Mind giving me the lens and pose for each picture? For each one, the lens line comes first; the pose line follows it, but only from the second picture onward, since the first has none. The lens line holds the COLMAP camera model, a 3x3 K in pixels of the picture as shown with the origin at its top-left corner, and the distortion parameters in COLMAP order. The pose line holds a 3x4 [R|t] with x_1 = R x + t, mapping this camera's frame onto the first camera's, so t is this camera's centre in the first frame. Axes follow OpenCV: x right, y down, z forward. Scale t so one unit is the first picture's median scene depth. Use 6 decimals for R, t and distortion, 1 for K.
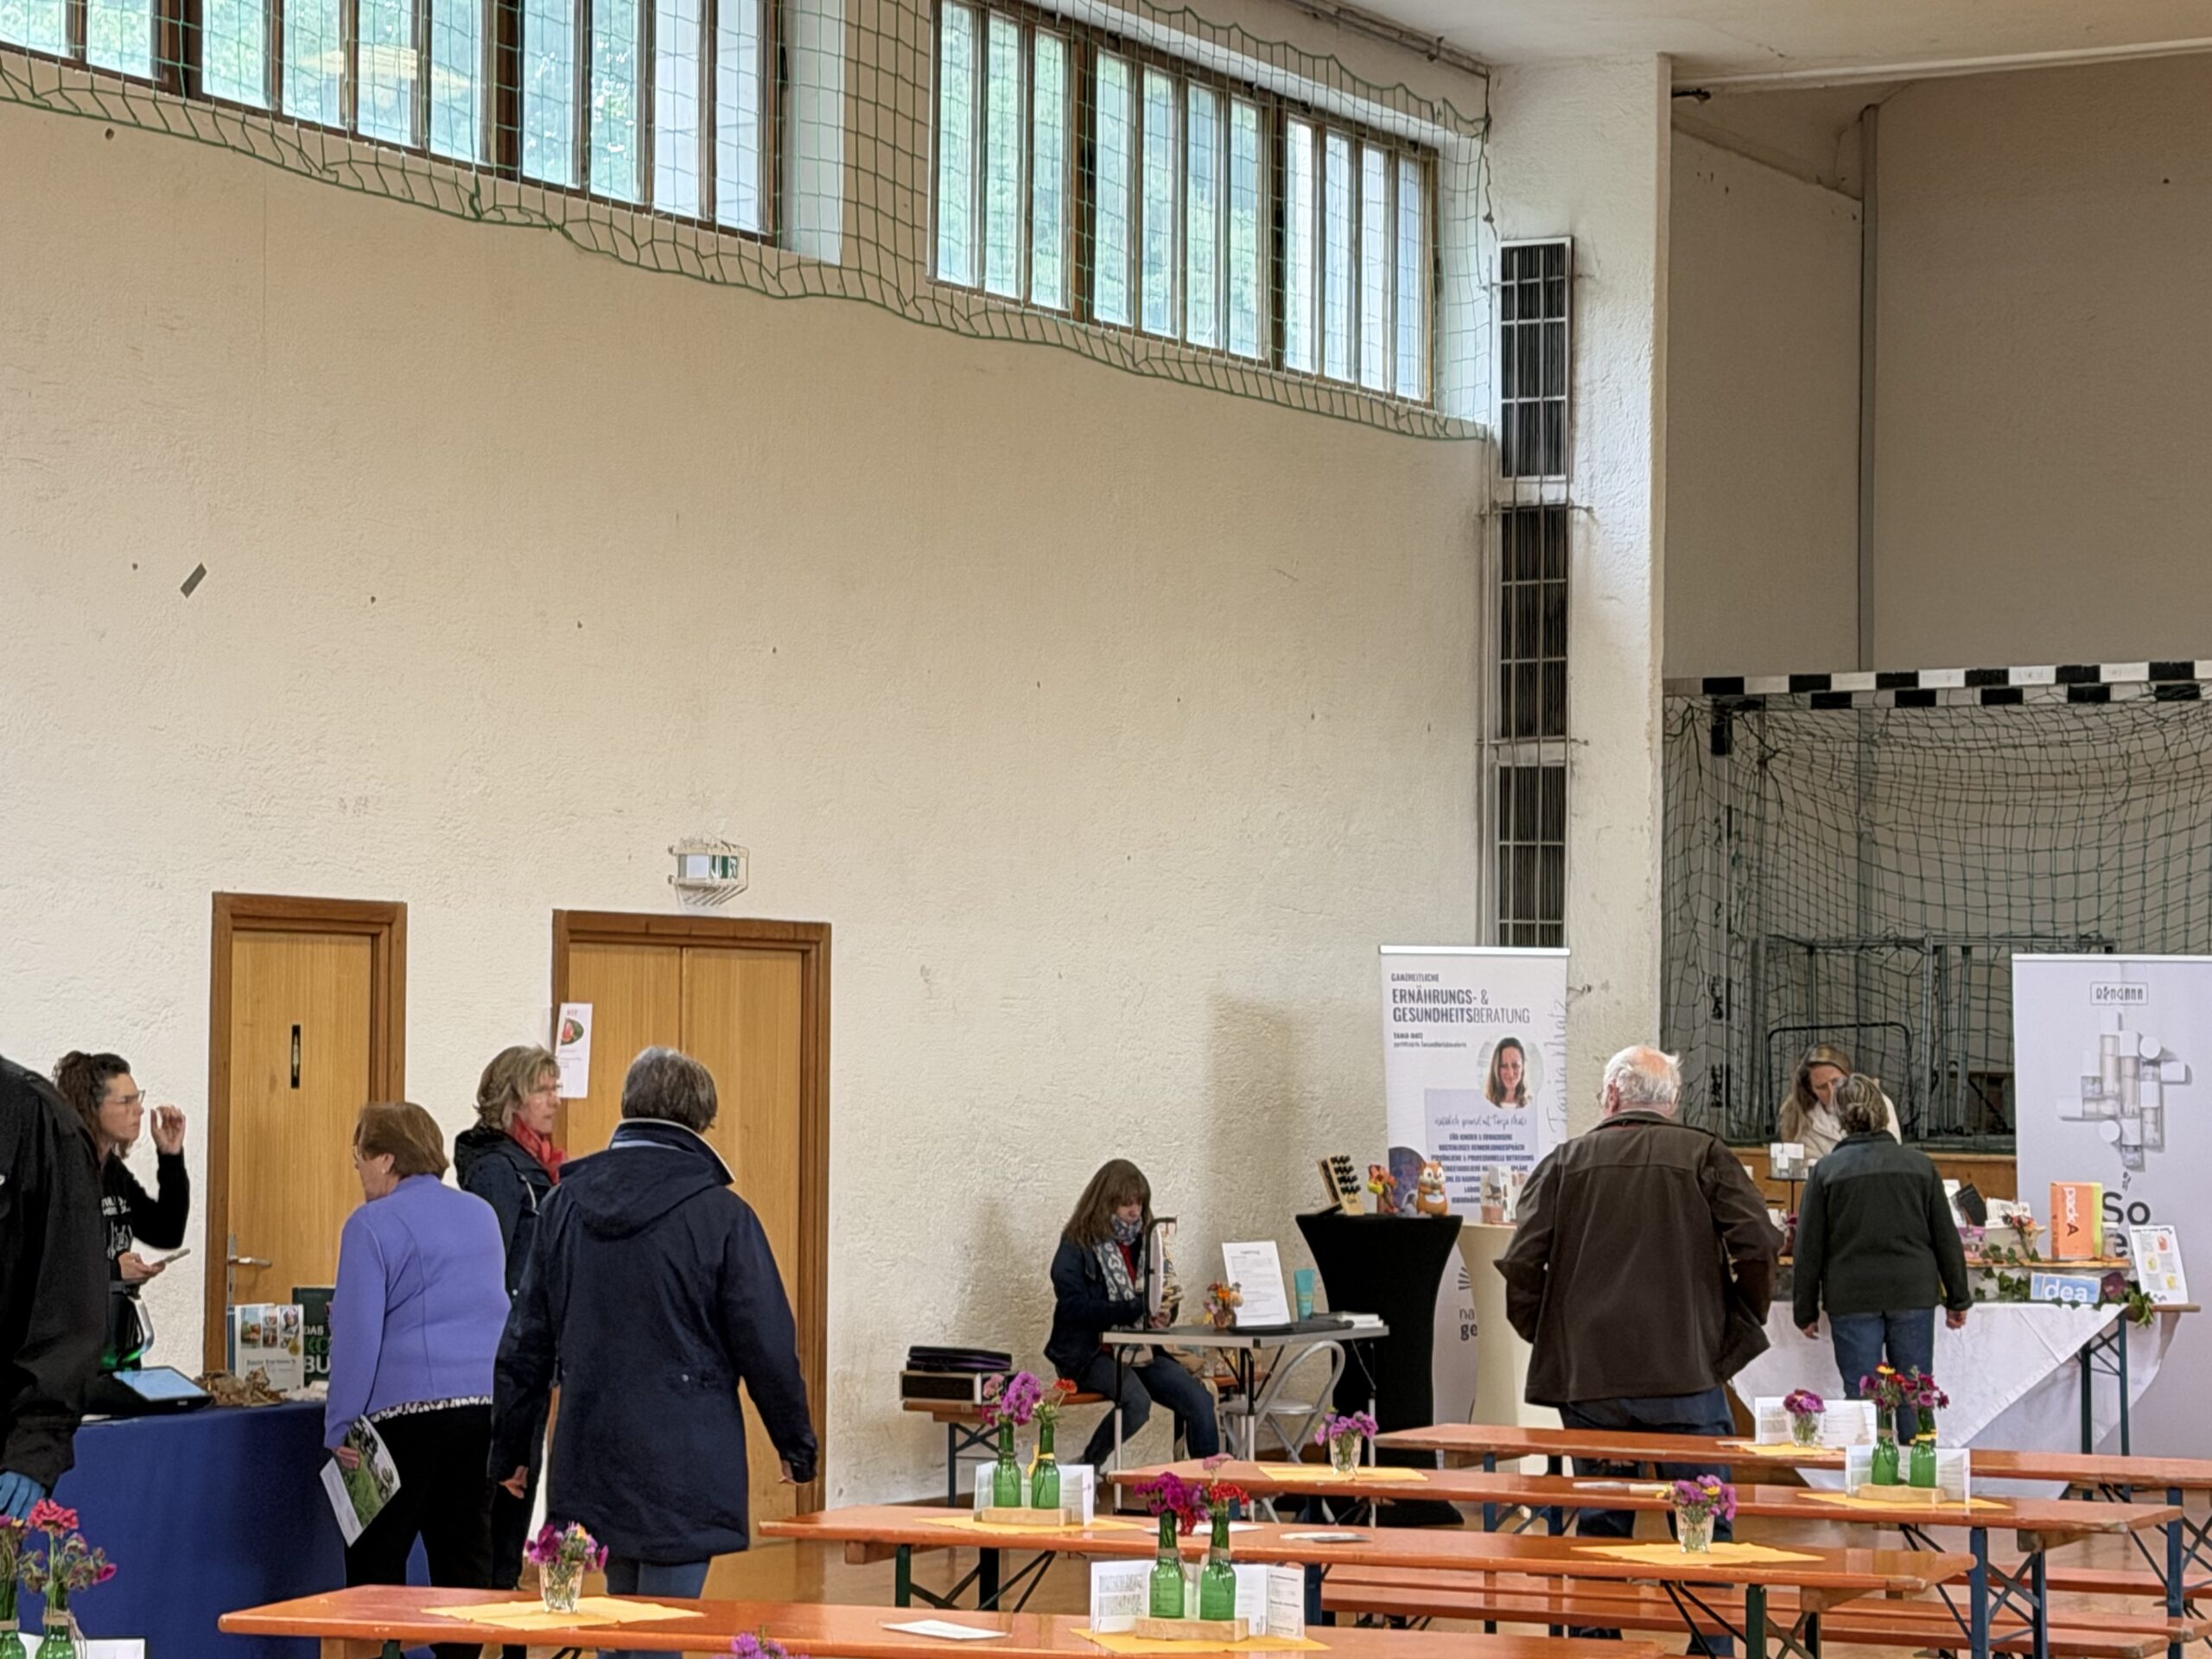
lens RADIAL K [[5178.8, 0, 1102.5], [0, 5178.8, 834.3], [0, 0, 1]] dist [0.171356, 0.000000]
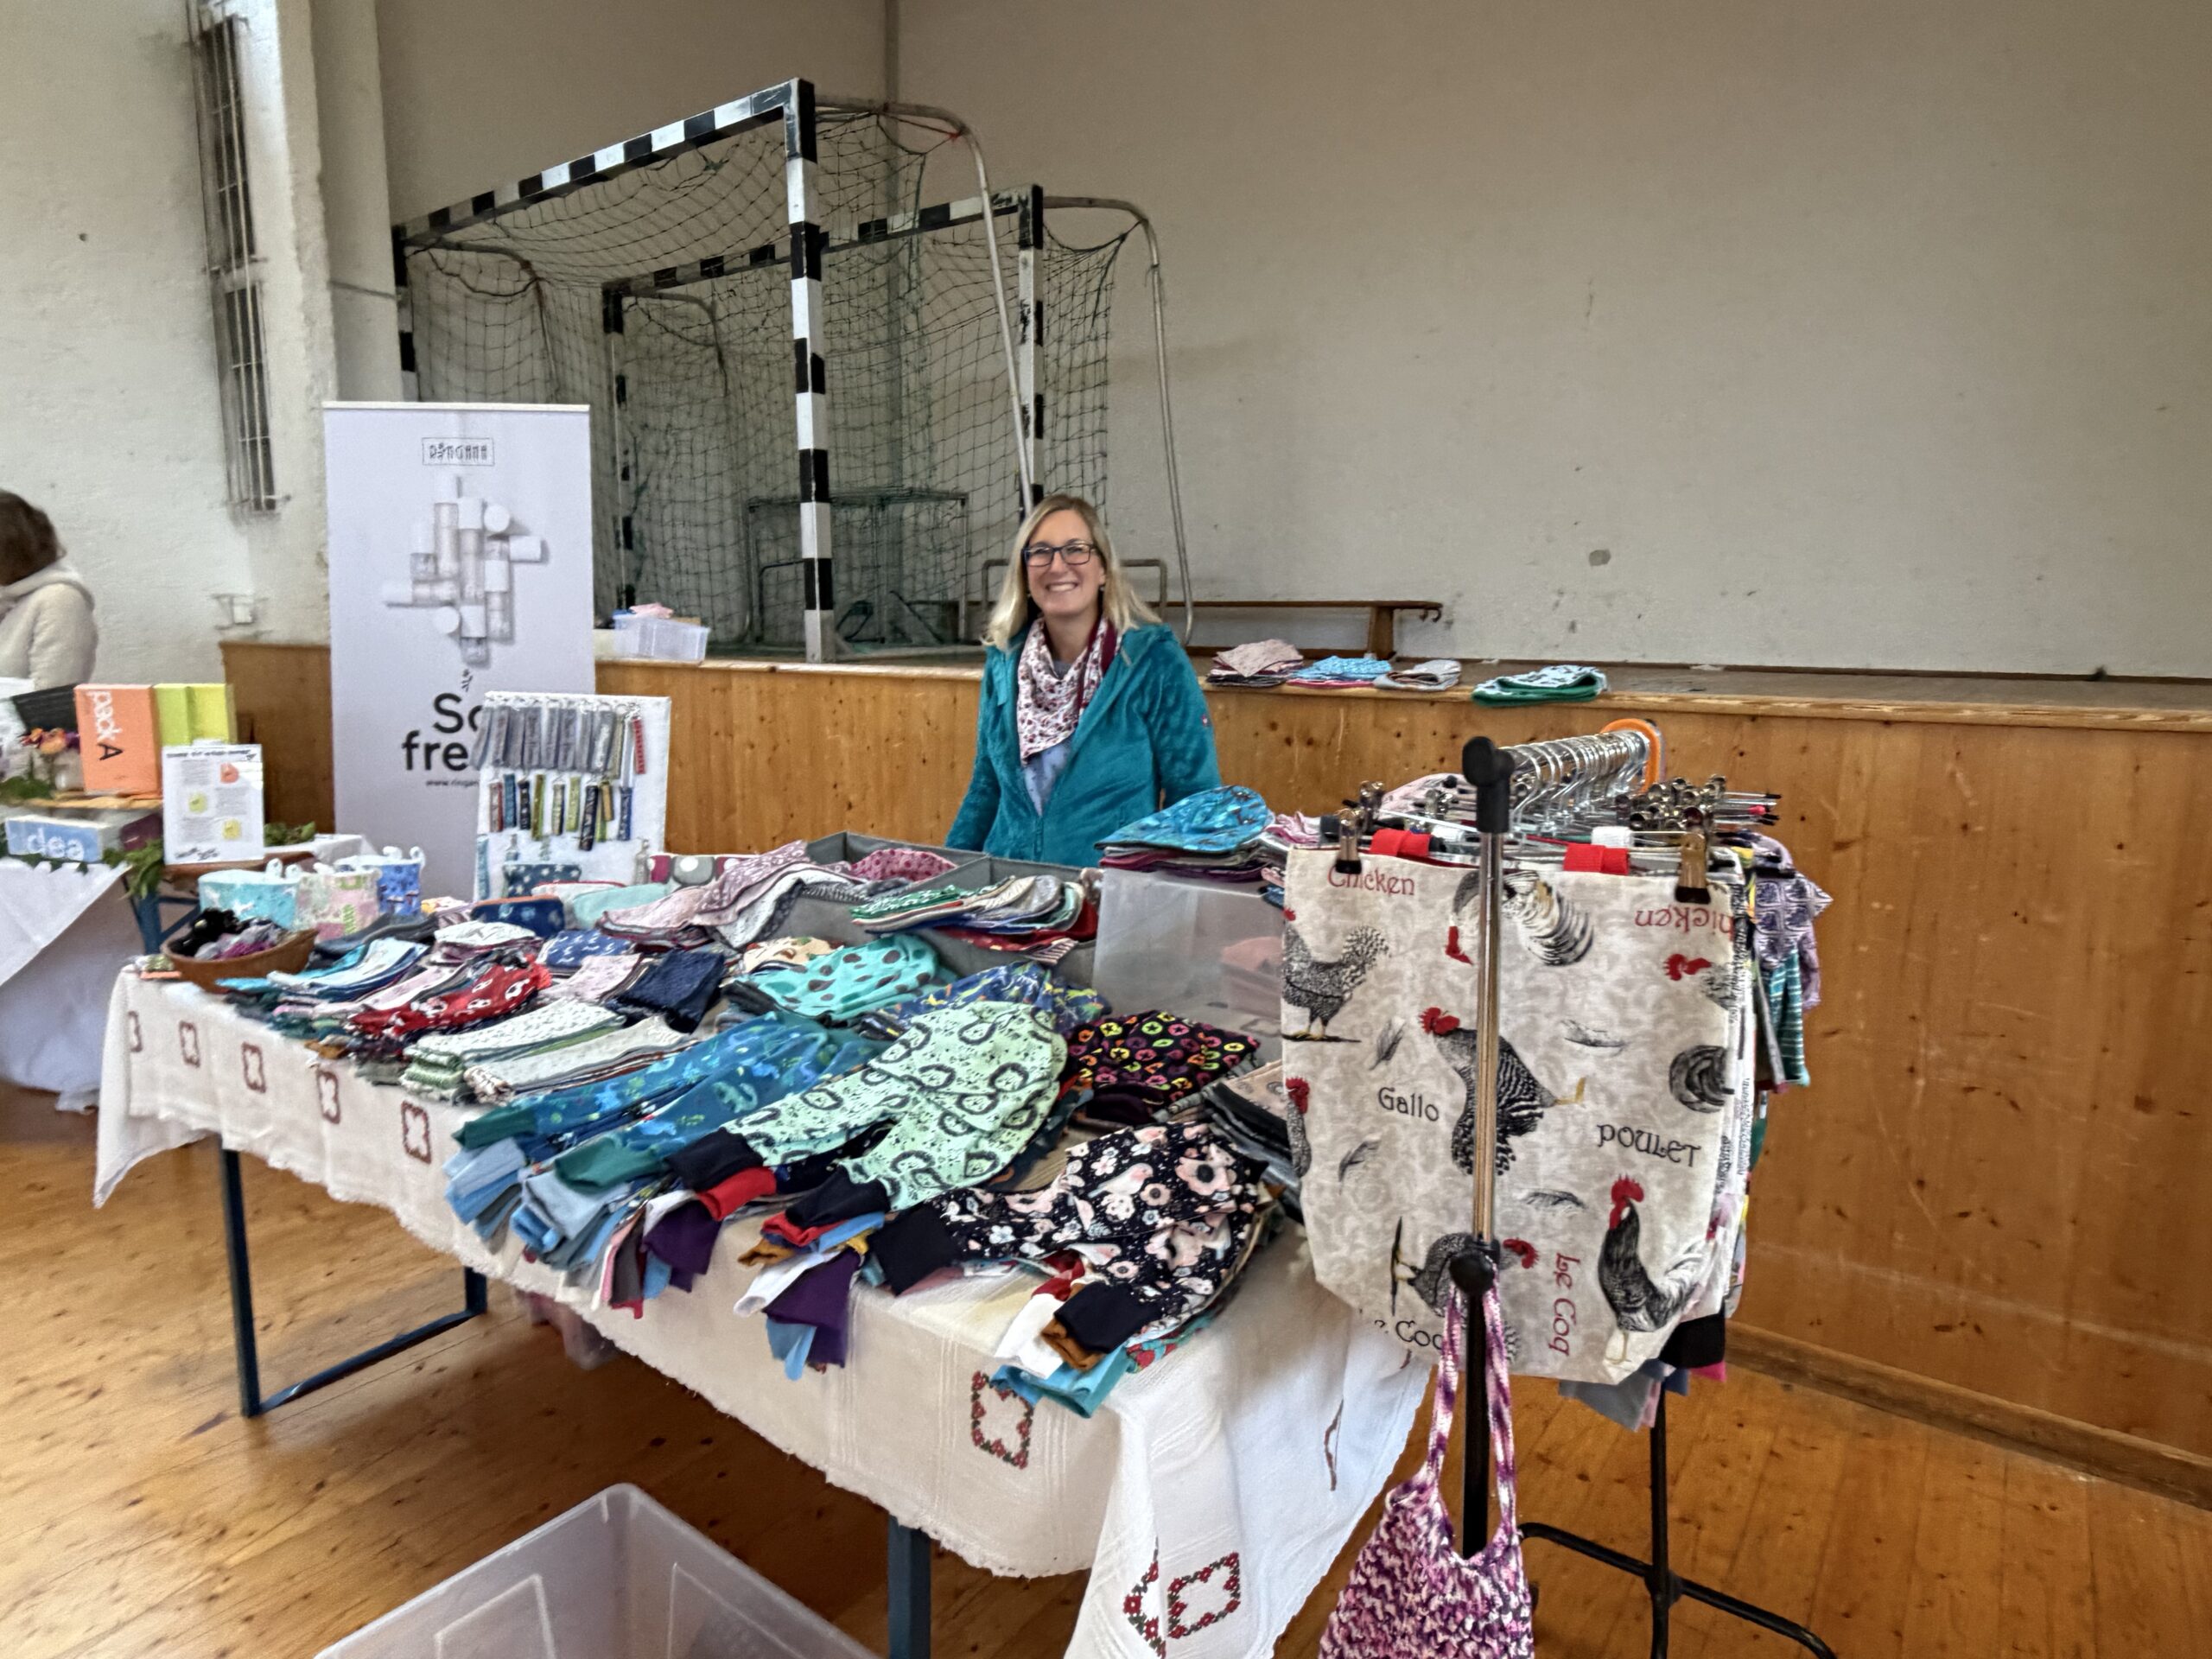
lens RADIAL K [[1284.3, 0, 1152.6], [0, 1284.3, 836.1], [0, 0, 1]] dist [-0.005553, -0.002749]
pose [[0.996574, 0.020385, -0.080149, 0.322380], [-0.004624, 0.981362, 0.192114, 0.050943], [0.082571, -0.191086, 0.978094, 0.802207]]
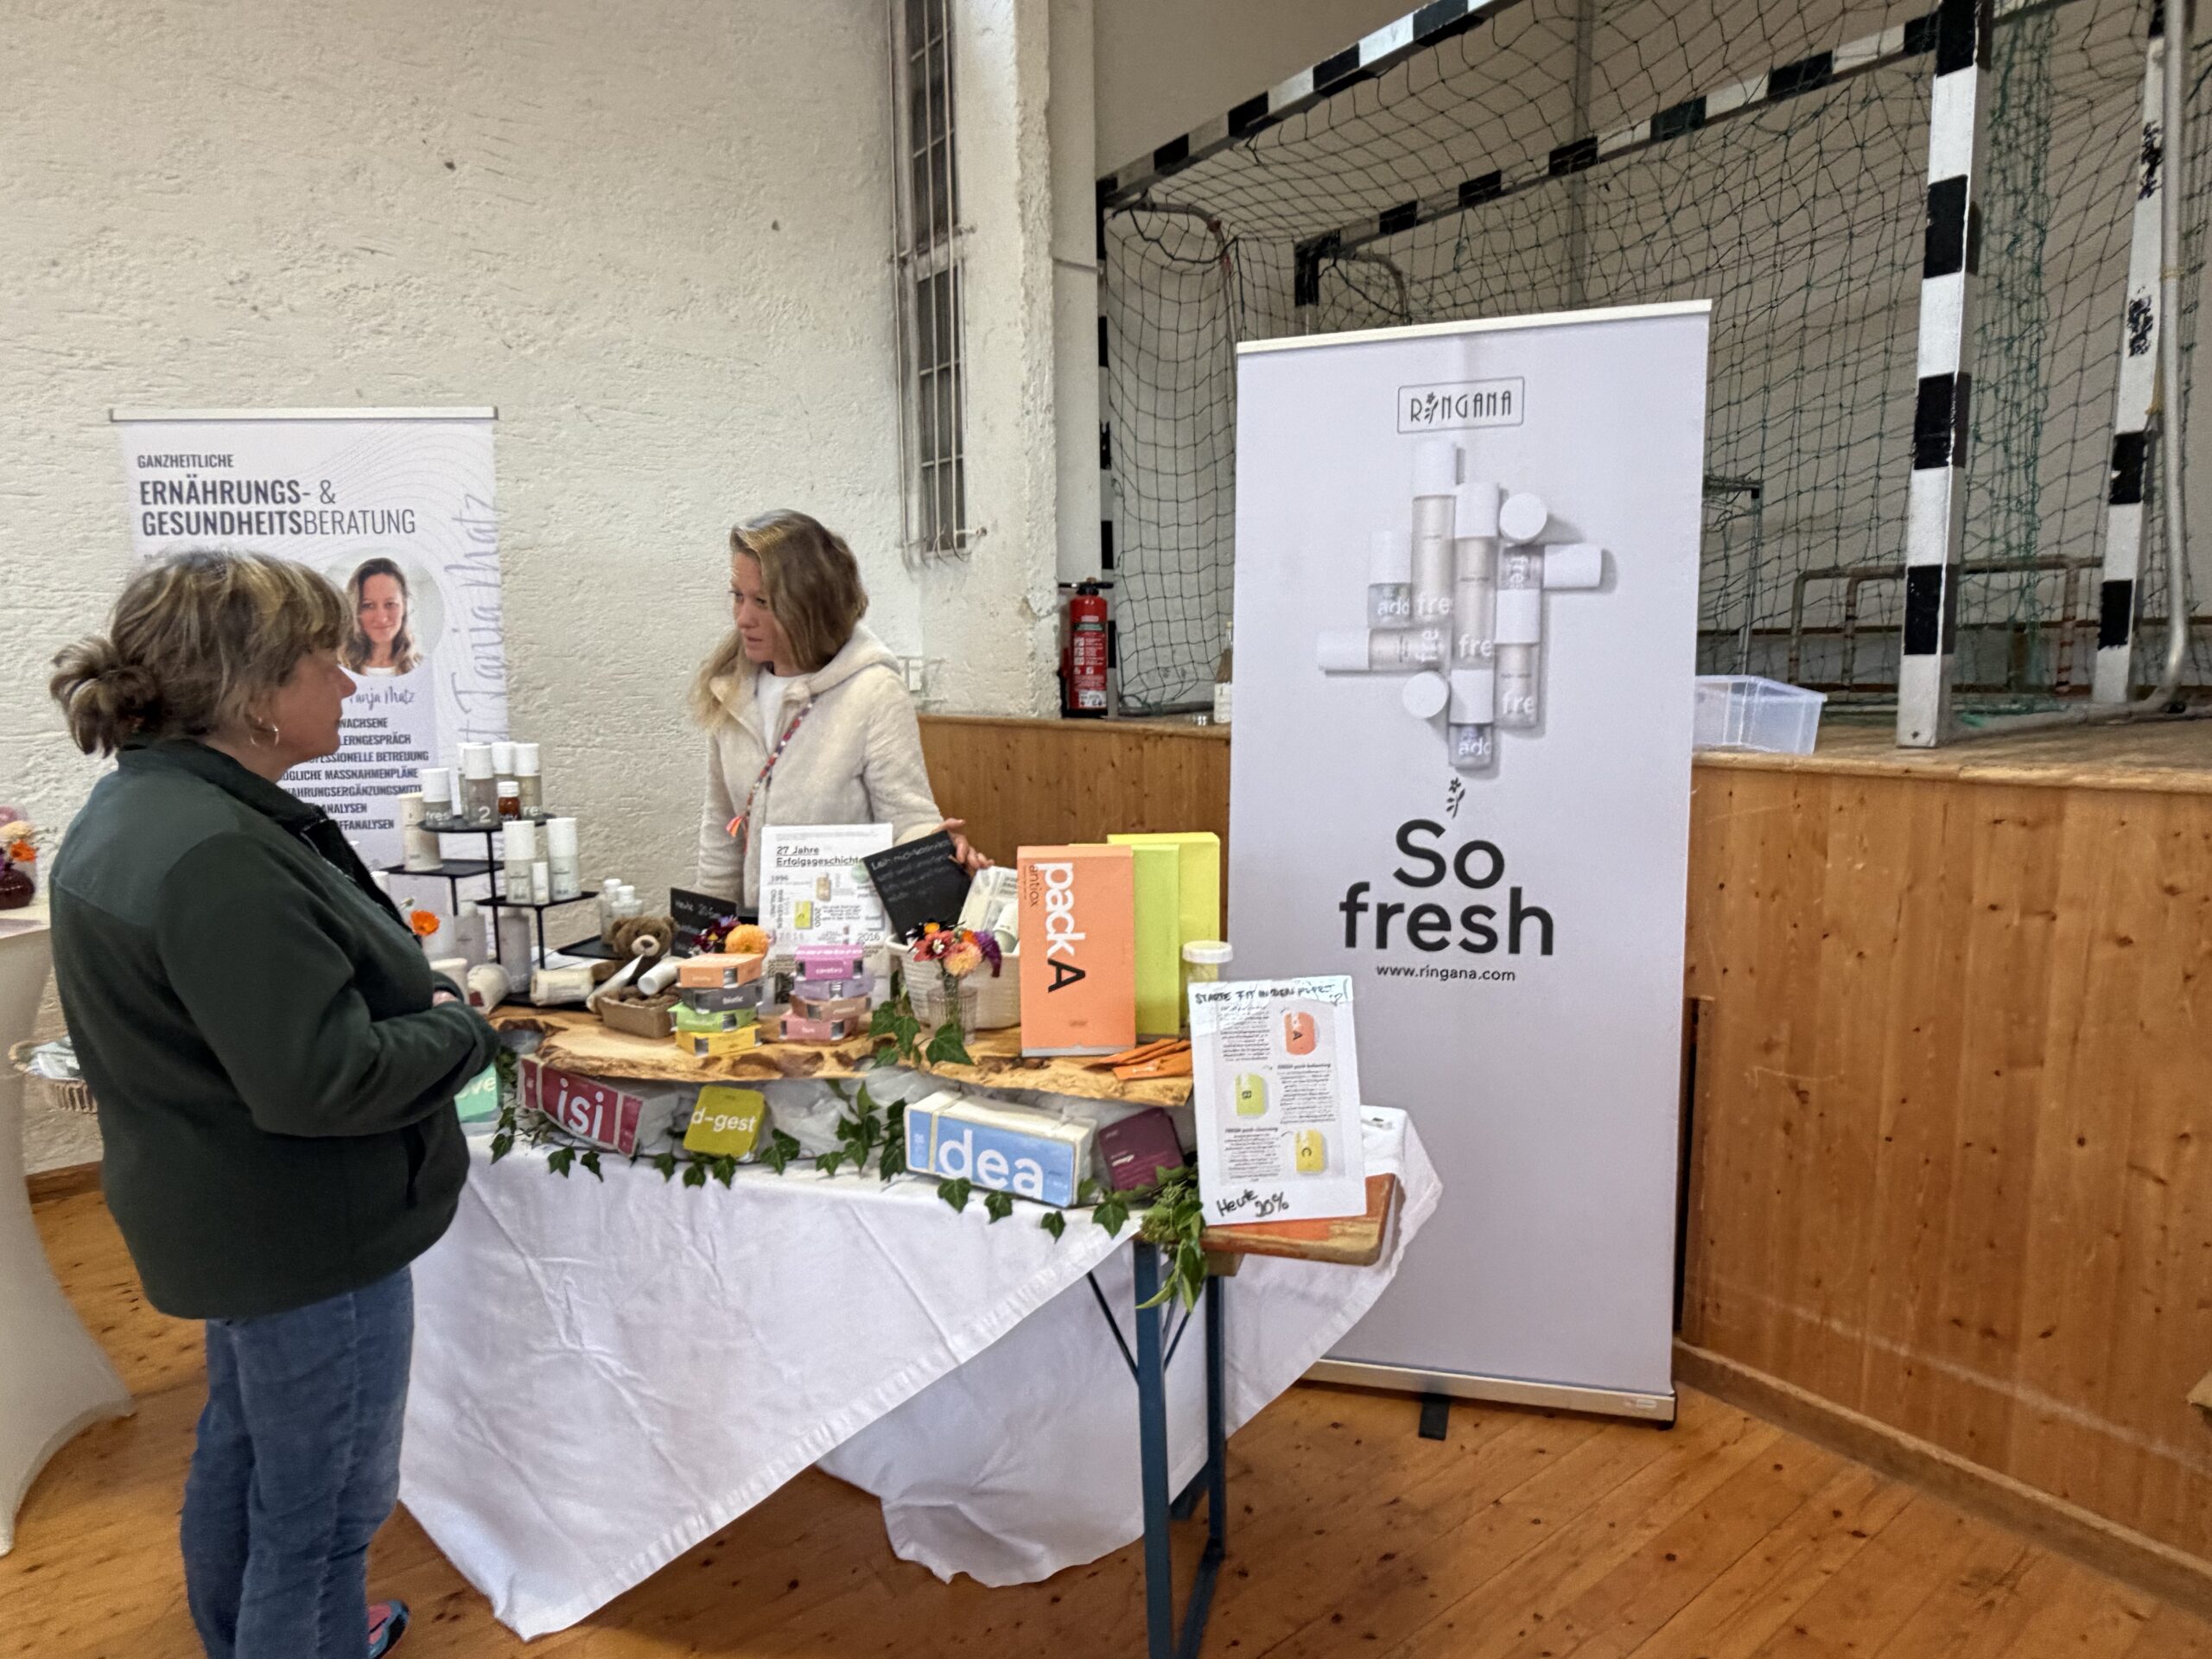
lens RADIAL K [[1284.3, 0, 1102.6], [0, 1284.3, 837.6], [0, 0, 1]] dist [-0.005553, -0.002749]
pose [[0.919040, 0.030085, -0.393013, 0.212881], [0.038401, 0.985506, 0.165239, 0.049046], [0.392288, -0.166954, 0.904564, 0.877039]]
